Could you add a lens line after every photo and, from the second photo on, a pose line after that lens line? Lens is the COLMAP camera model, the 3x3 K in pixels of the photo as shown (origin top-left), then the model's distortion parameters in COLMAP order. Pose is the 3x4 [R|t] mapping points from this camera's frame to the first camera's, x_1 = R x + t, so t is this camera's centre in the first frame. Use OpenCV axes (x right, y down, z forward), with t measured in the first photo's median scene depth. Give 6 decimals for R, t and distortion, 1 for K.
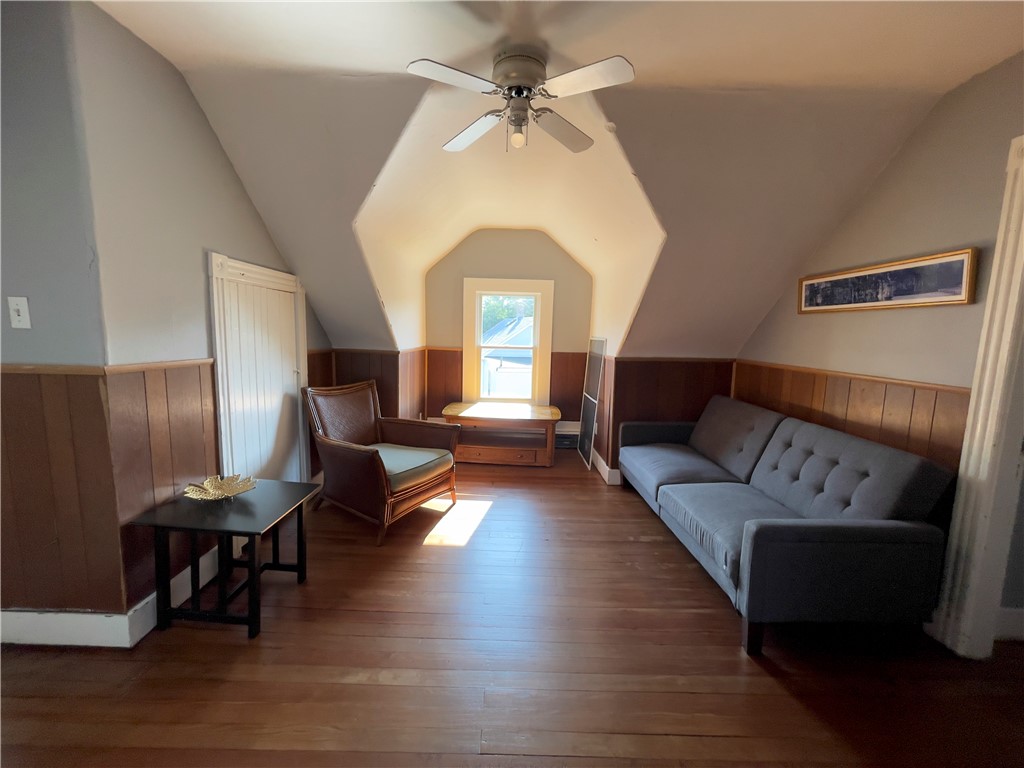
lens RADIAL K [[412.5, 0, 511.0], [0, 412.5, 380.4], [0, 0, 1]] dist [0.001501, -0.000103]
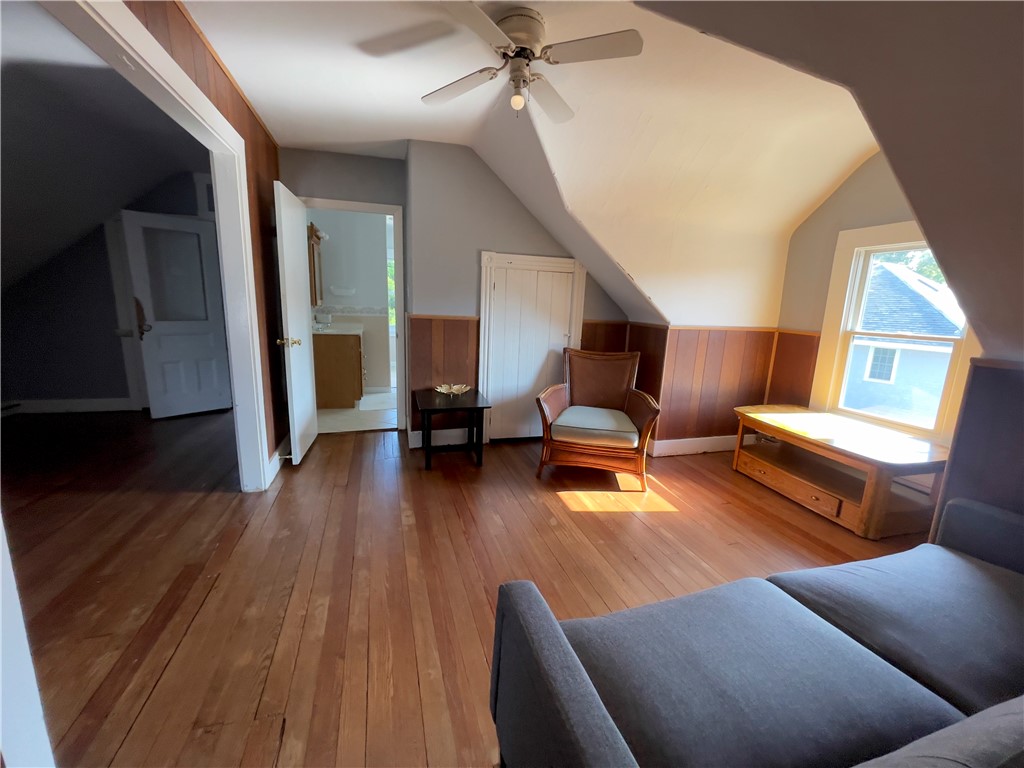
lens RADIAL K [[412.5, 0, 512.7], [0, 412.5, 384.0], [0, 0, 1]] dist [0.001501, -0.000103]
pose [[0.304999, 0.172956, -0.936516, 0.591016], [-0.138534, 0.980968, 0.136049, -0.021033], [0.942223, 0.088245, 0.323155, 0.398924]]
